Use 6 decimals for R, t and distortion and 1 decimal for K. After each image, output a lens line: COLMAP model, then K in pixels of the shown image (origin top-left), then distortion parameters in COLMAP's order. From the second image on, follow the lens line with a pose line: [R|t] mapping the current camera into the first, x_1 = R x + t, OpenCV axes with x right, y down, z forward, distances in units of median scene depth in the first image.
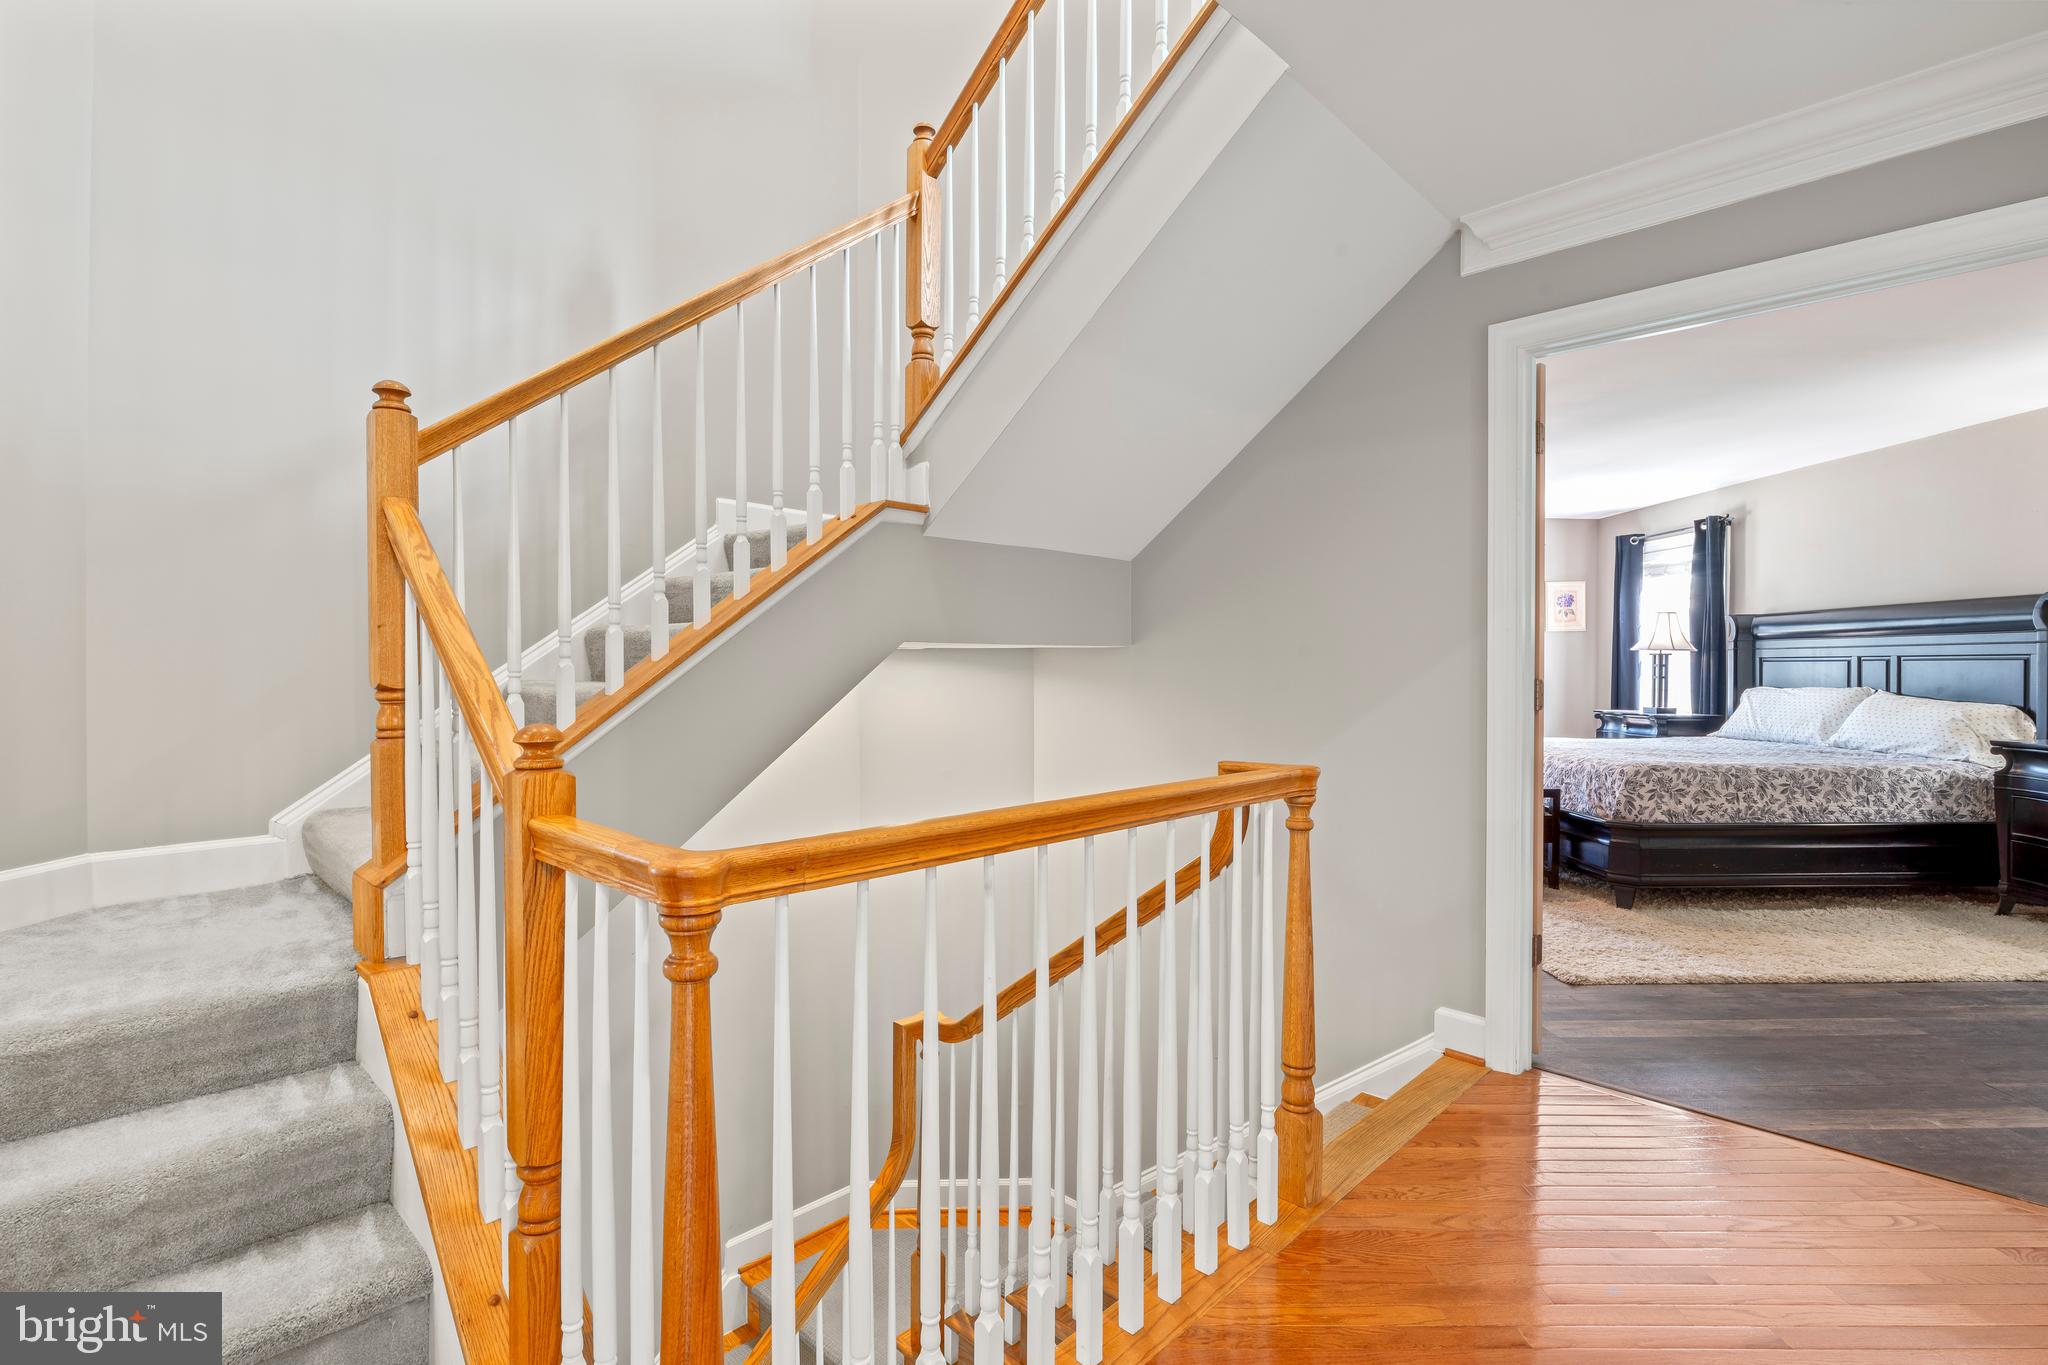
lens RADIAL K [[972.2, 0, 1014.8], [0, 972.2, 681.7], [0, 0, 1]] dist [-0.005343, -0.000908]
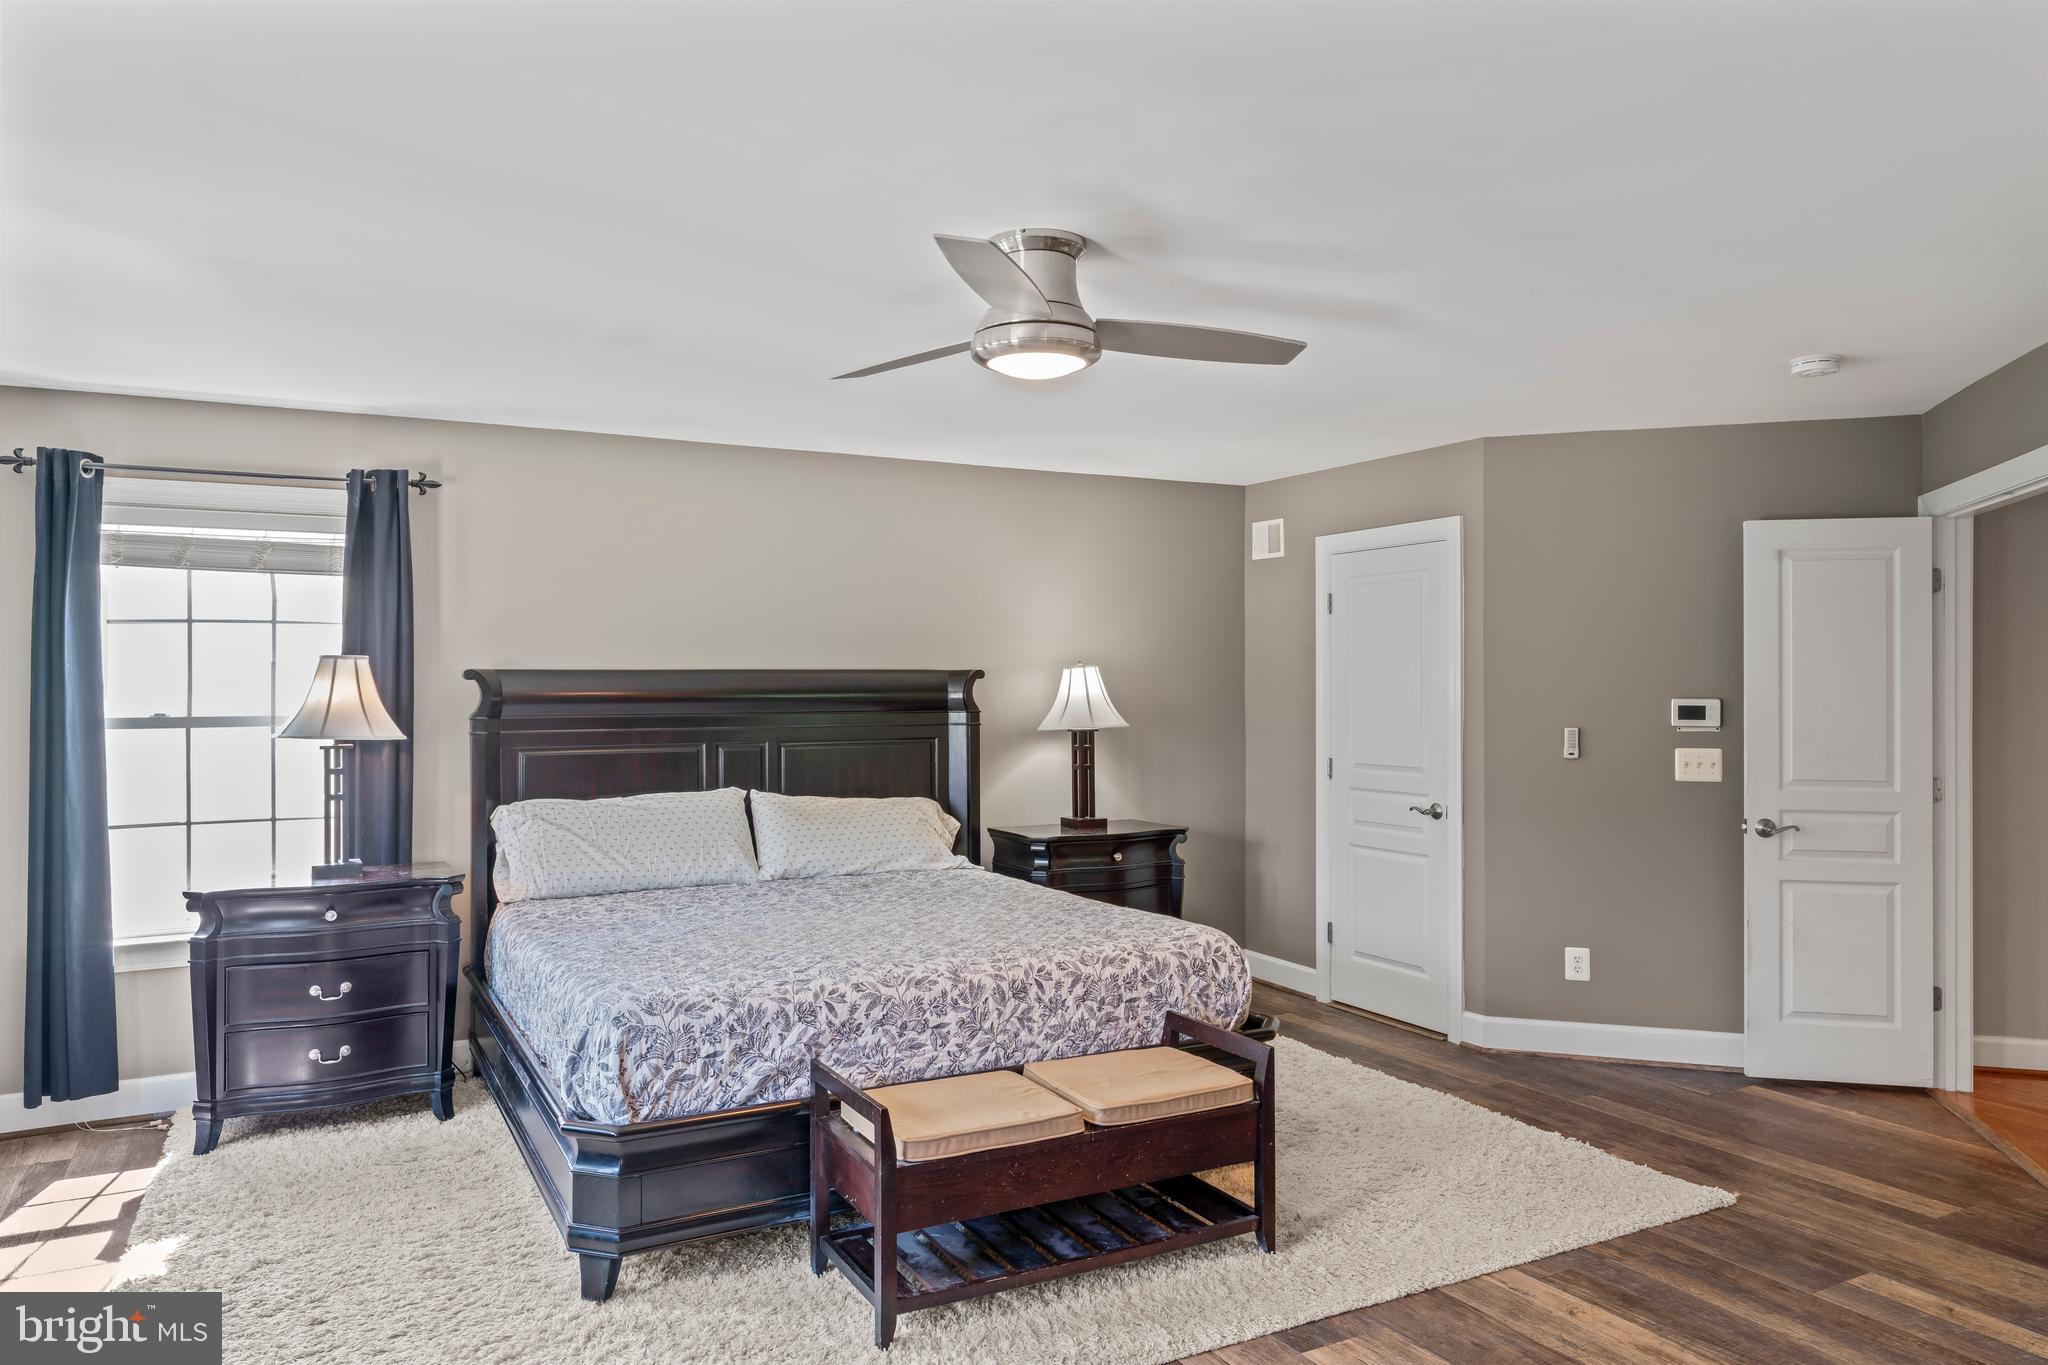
lens RADIAL K [[1387.1, 0, 1029.2], [0, 1387.1, 679.0], [0, 0, 1]] dist [-0.009288, -0.001737]
pose [[-0.464611, 0.011075, 0.885445, -0.097223], [0.020326, 0.999792, -0.001839, -0.077549], [-0.885281, 0.017144, -0.464740, 1.500531]]
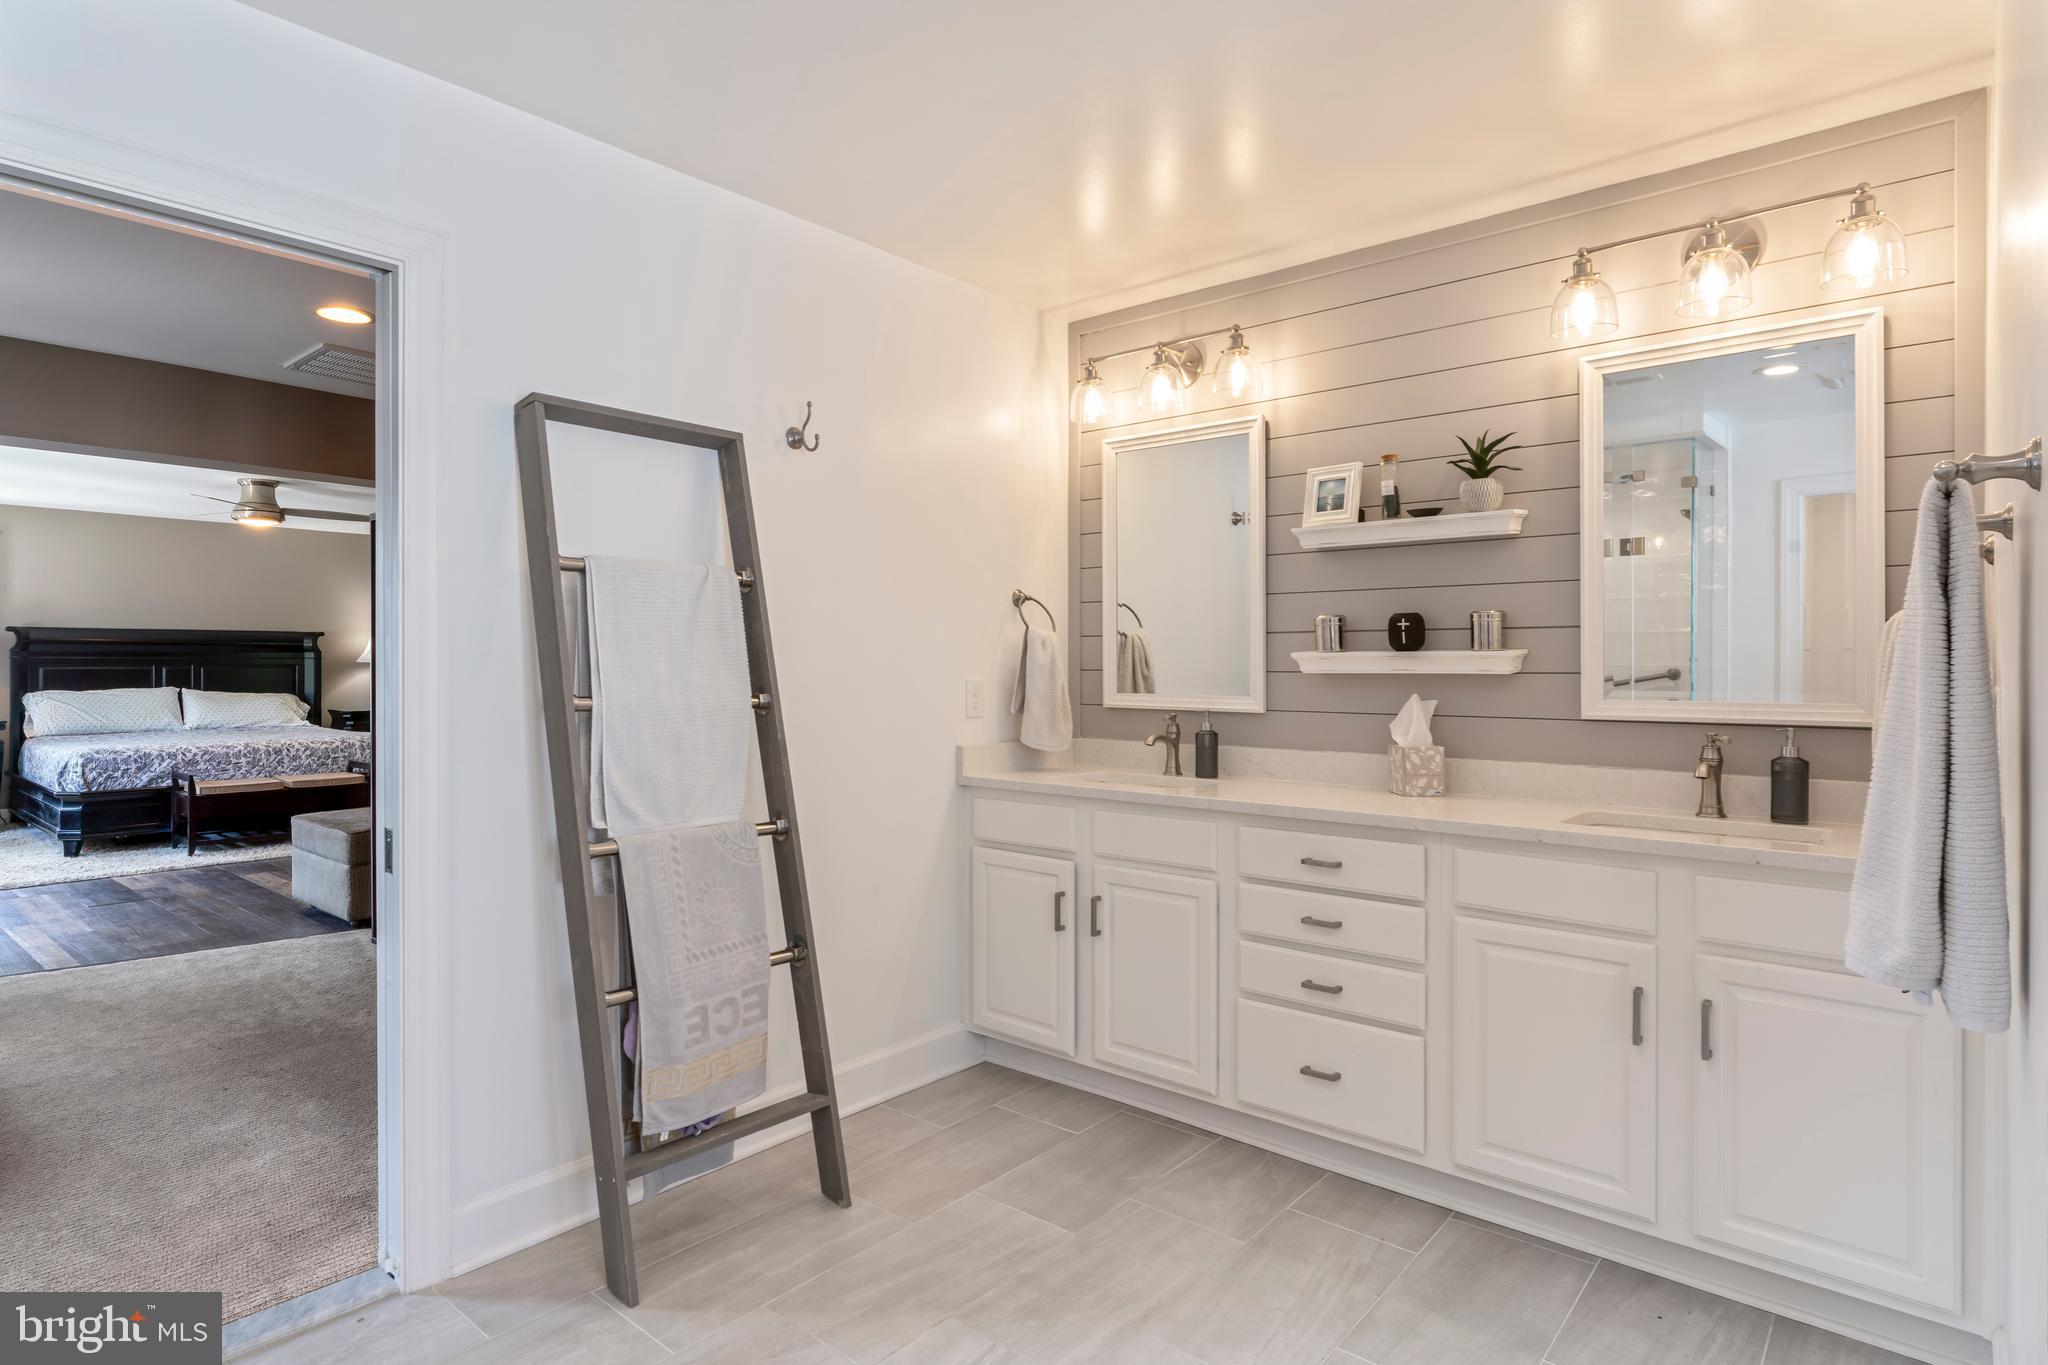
lens RADIAL K [[1098.5, 0, 1025.1], [0, 1098.5, 661.6], [0, 0, 1]] dist [-0.001812, -0.001416]
pose [[-0.754246, 0.002918, 0.656585, -1.290602], [0.011630, 0.999893, 0.008916, -0.036884], [-0.656489, 0.014361, -0.754199, 1.638330]]
